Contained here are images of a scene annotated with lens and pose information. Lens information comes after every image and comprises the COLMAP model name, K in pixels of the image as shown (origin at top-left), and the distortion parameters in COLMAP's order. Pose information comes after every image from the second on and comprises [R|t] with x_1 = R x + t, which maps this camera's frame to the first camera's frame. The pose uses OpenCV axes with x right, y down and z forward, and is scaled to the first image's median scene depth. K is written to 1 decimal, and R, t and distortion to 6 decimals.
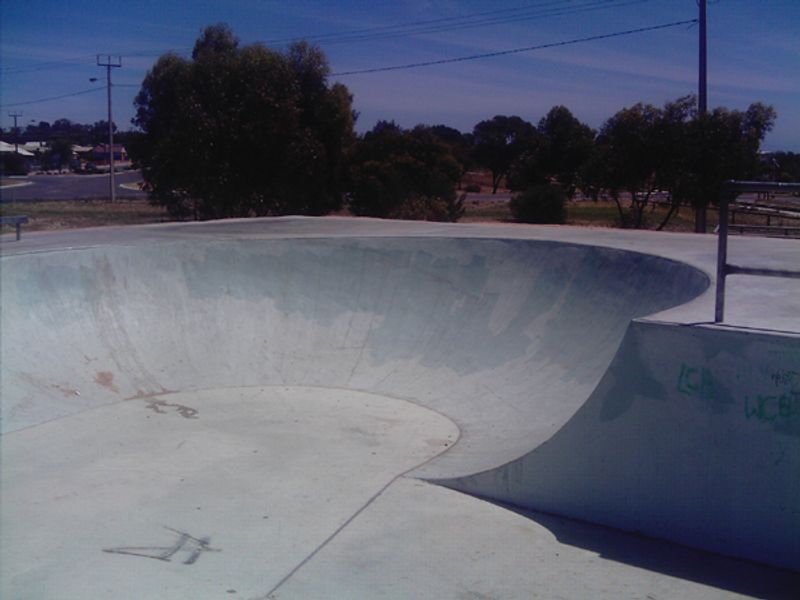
lens RADIAL K [[984.7, 0, 401.5], [0, 984.7, 300.3], [0, 0, 1]] dist [-0.186622, 0.000000]
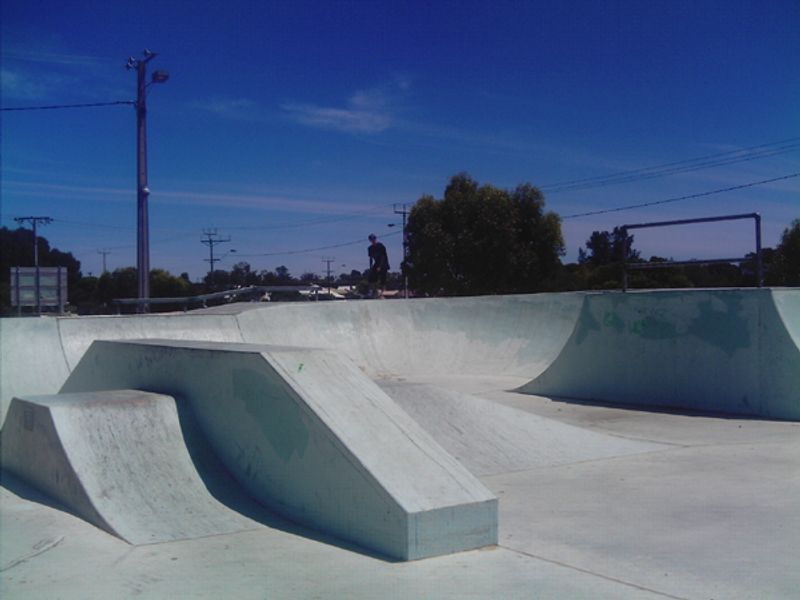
lens RADIAL K [[984.7, 0, 400.2], [0, 984.7, 295.8], [0, 0, 1]] dist [-0.186622, 0.000000]
pose [[0.951493, -0.027044, -0.306479, 0.275930], [-0.021142, 0.988028, -0.152820, 0.194358], [0.306942, 0.151887, 0.939530, -0.598843]]
